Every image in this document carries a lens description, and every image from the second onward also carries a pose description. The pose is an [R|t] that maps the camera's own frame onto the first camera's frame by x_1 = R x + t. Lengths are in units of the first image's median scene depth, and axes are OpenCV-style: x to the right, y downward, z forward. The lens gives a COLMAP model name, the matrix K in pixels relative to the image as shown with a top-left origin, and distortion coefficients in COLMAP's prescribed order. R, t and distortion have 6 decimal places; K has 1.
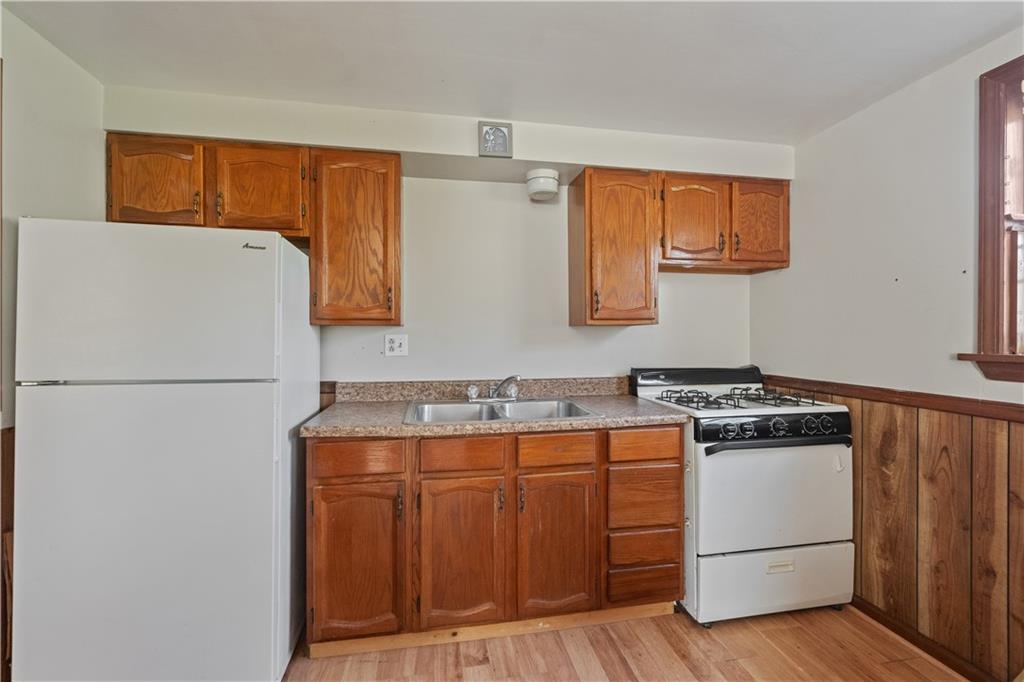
lens RADIAL K [[461.7, 0, 513.0], [0, 461.7, 336.6], [0, 0, 1]] dist [0.009038, 0.000078]
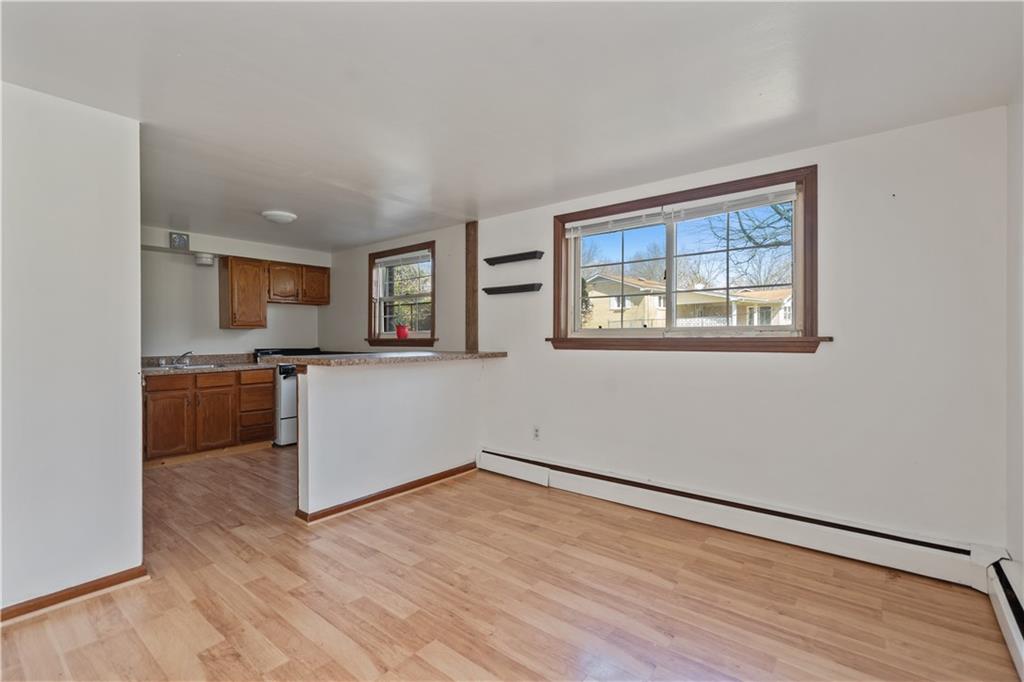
lens RADIAL K [[461.7, 0, 513.0], [0, 461.7, 336.6], [0, 0, 1]] dist [0.009038, 0.000078]
pose [[0.755373, -0.001807, 0.655293, -0.284743], [0.007346, 0.999957, -0.005710, 0.039374], [-0.655254, 0.009126, 0.755353, -1.651832]]
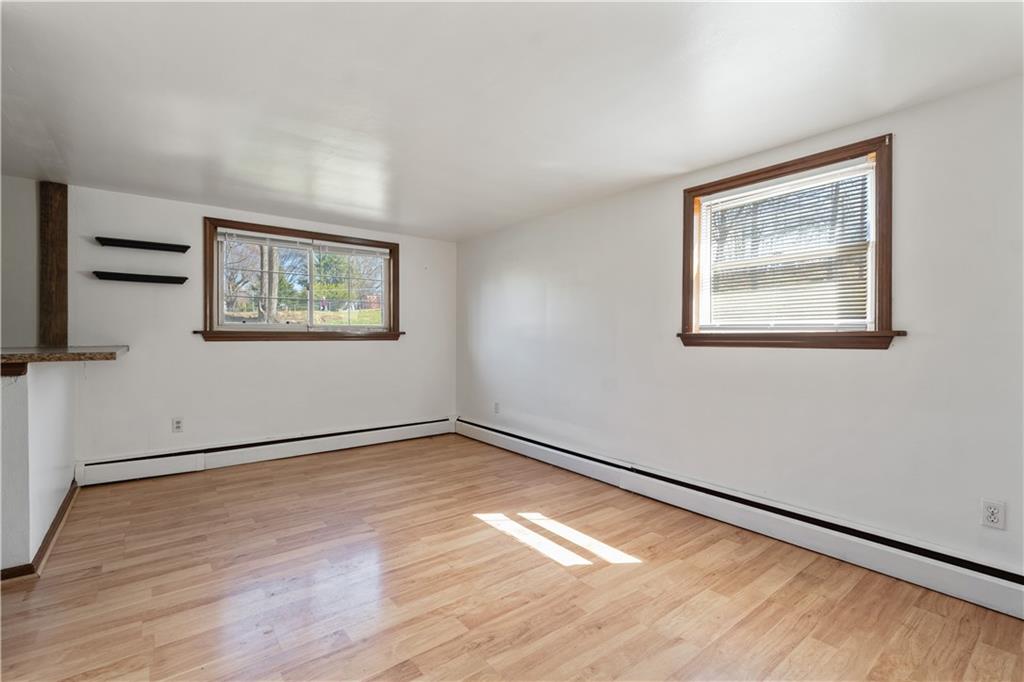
lens RADIAL K [[461.7, 0, 513.0], [0, 461.7, 336.6], [0, 0, 1]] dist [0.009038, 0.000078]
pose [[-0.468144, -0.004703, 0.883640, -1.275143], [0.001073, 0.999982, 0.005891, 0.049179], [-0.883652, 0.003705, -0.468131, -0.643158]]
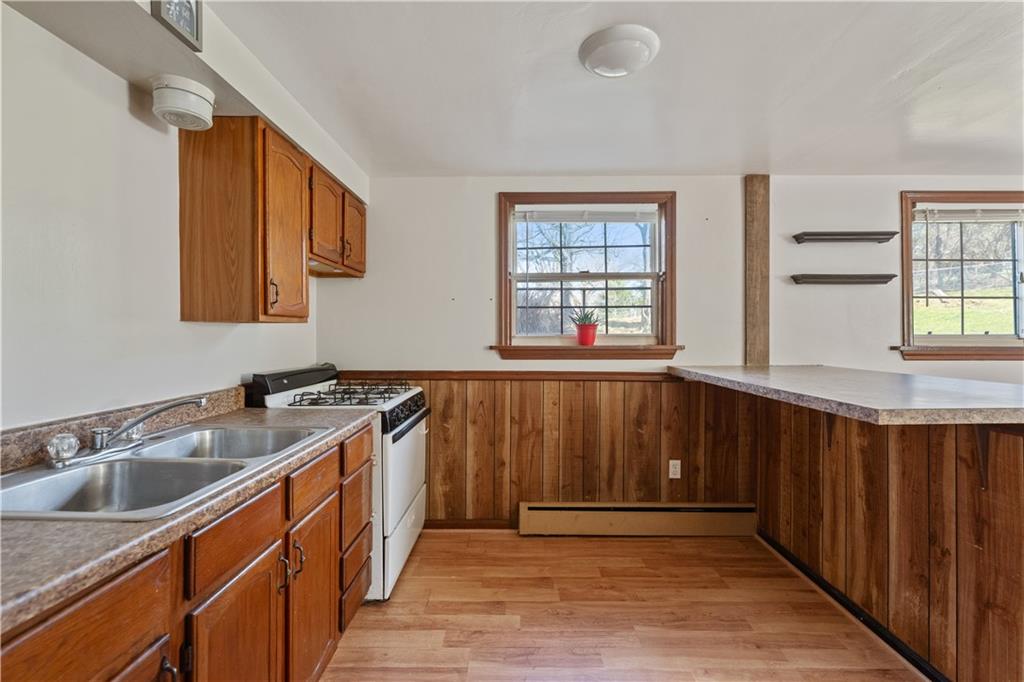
lens RADIAL K [[461.7, 0, 513.0], [0, 461.7, 336.6], [0, 0, 1]] dist [0.009038, 0.000078]
pose [[0.178140, -0.001226, 0.984004, -0.586575], [0.003292, 0.999994, 0.000650, 0.001417], [-0.984000, 0.003124, 0.178143, 0.487553]]
